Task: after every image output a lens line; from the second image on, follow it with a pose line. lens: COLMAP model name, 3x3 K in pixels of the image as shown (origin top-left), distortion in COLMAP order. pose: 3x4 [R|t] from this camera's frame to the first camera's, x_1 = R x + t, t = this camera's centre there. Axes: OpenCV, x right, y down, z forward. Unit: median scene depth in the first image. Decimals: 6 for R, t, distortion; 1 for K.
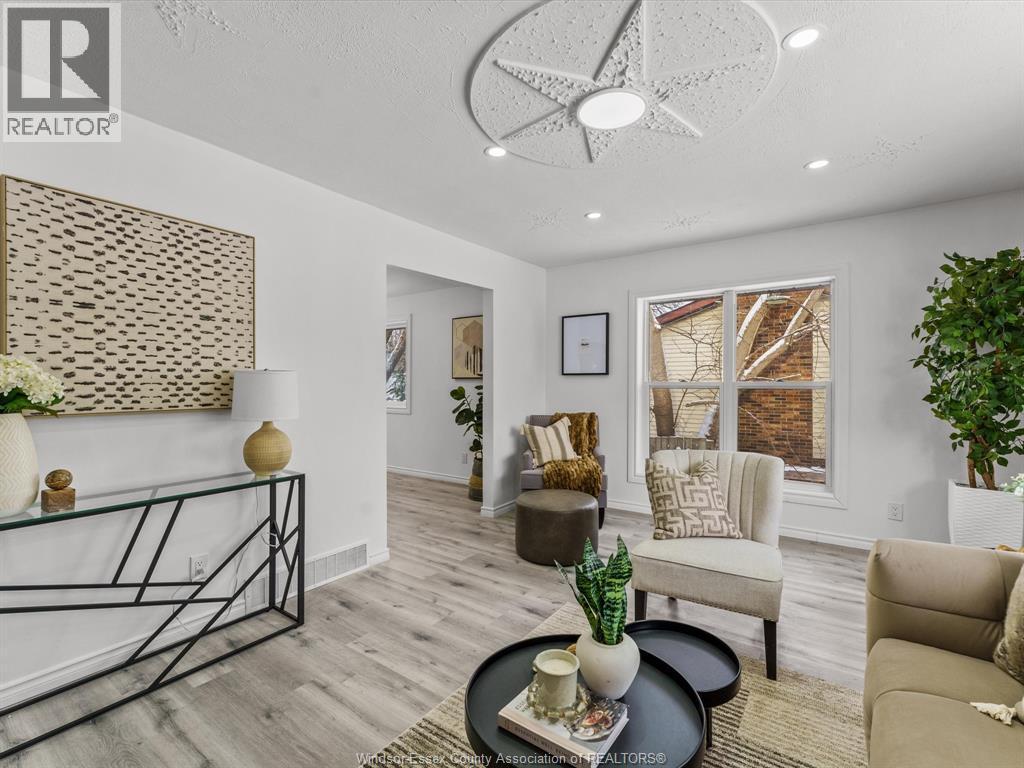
lens RADIAL K [[465.9, 0, 514.7], [0, 465.9, 381.2], [0, 0, 1]] dist [0.001132, 0.000622]
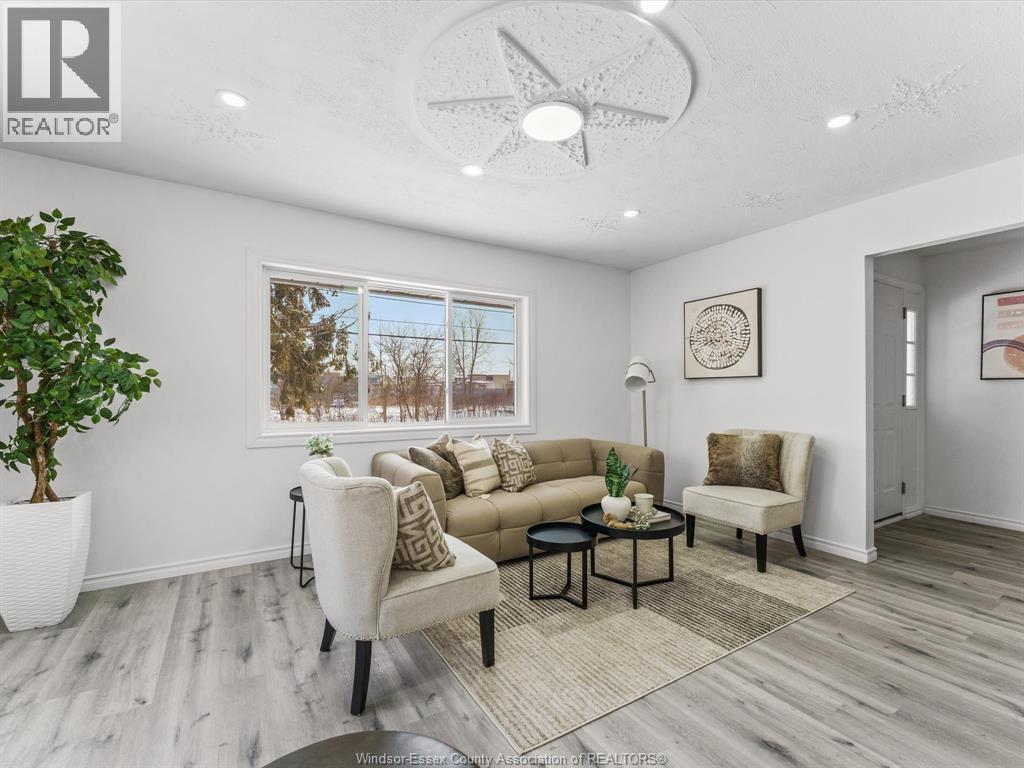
lens RADIAL K [[443.9, 0, 511.8], [0, 443.9, 392.7], [0, 0, 1]] dist [0.000274, 0.000064]
pose [[-0.907923, -0.002944, 0.419126, -0.094444], [-0.005588, 0.999971, -0.005081, 0.032999], [-0.419099, -0.006955, -0.907914, 1.343722]]
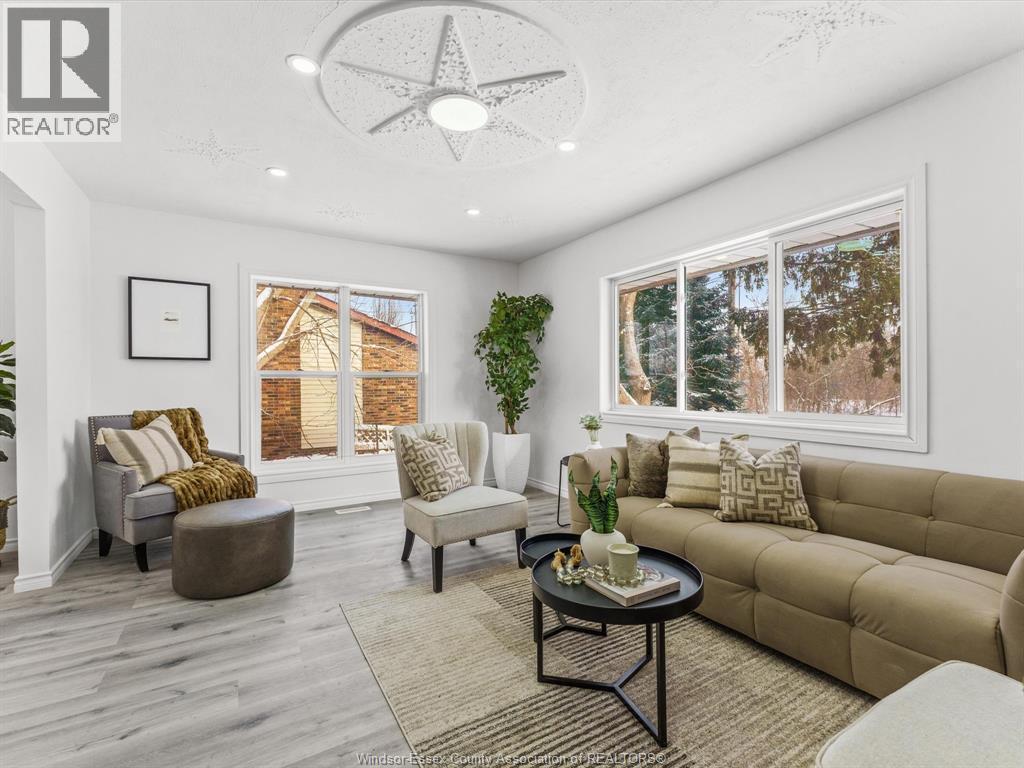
lens RADIAL K [[465.9, 0, 514.7], [0, 465.9, 381.2], [0, 0, 1]] dist [0.001132, 0.000622]
pose [[0.408156, 0.004435, 0.912902, -0.514404], [0.003462, 0.999973, -0.006406, 0.046275], [-0.912906, 0.005775, 0.408130, 0.288583]]
